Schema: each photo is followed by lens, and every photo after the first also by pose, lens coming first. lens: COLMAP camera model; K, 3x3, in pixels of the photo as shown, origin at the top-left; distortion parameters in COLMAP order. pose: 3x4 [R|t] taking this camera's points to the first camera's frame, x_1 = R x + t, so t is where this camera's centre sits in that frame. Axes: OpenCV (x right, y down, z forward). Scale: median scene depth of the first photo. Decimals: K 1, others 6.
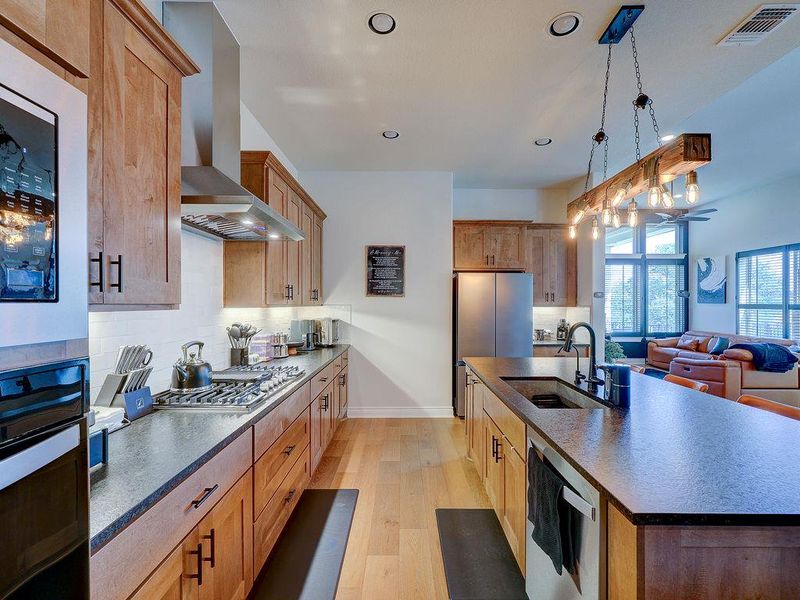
lens RADIAL K [[358.8, 0, 400.6], [0, 358.8, 303.5], [0, 0, 1]] dist [-0.001522, -0.000257]
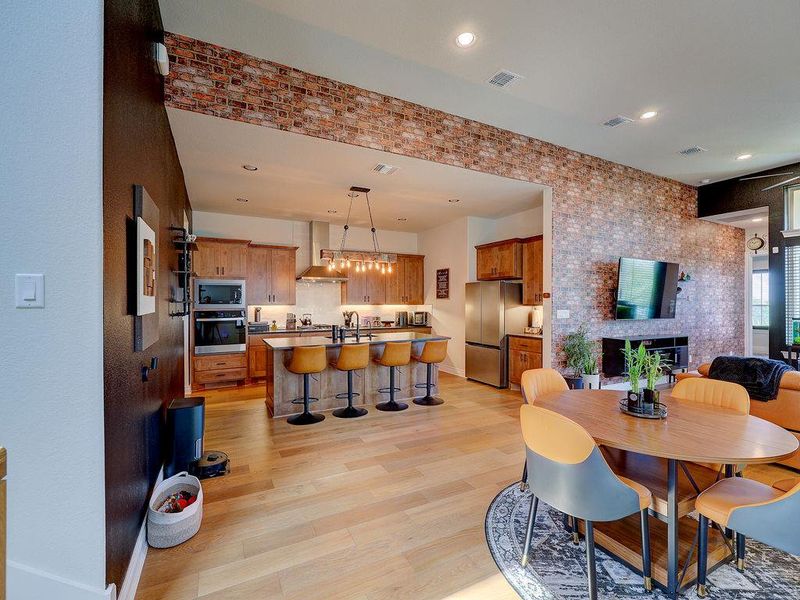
lens RADIAL K [[358.8, 0, 400.6], [0, 358.8, 303.5], [0, 0, 1]] dist [-0.001522, -0.000257]
pose [[0.458606, -0.003513, -0.888633, 0.836237], [0.000407, 0.999993, -0.003743, 0.004097], [0.888639, 0.001355, 0.458605, 0.032530]]
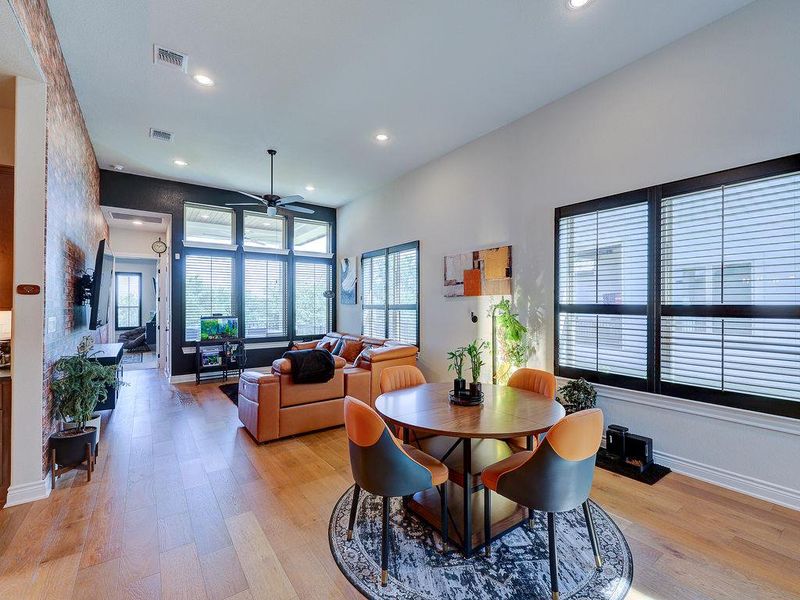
lens RADIAL K [[361.7, 0, 403.3], [0, 361.7, 304.3], [0, 0, 1]] dist [-0.000028, 0.000054]
pose [[0.807669, -0.001644, 0.589633, 0.426742], [0.001966, 0.999998, 0.000095, 0.000810], [-0.589632, 0.001082, 0.807671, 0.102708]]
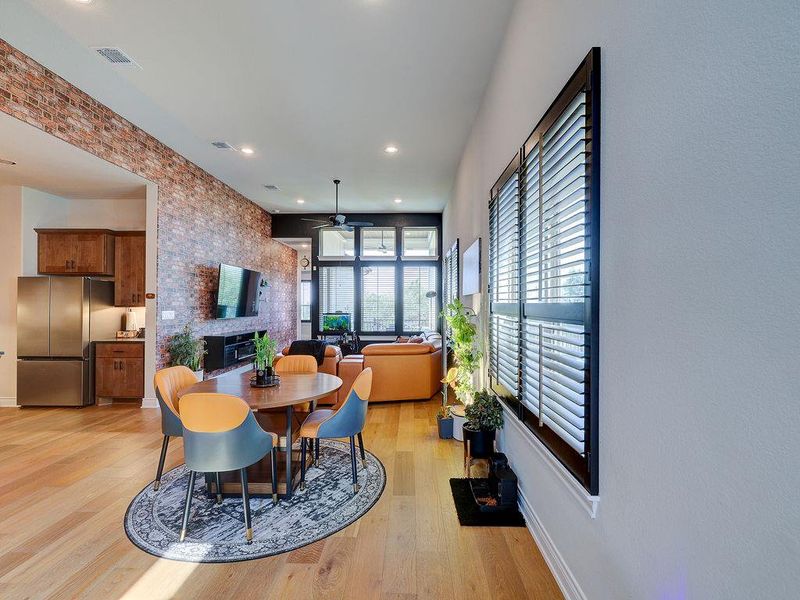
lens RADIAL K [[361.7, 0, 403.3], [0, 361.7, 304.3], [0, 0, 1]] dist [-0.000028, 0.000054]
pose [[0.999734, -0.002990, -0.022880, 0.831684], [0.002993, 0.999996, 0.000097, 0.002647], [0.022880, -0.000165, 0.999738, -0.058053]]
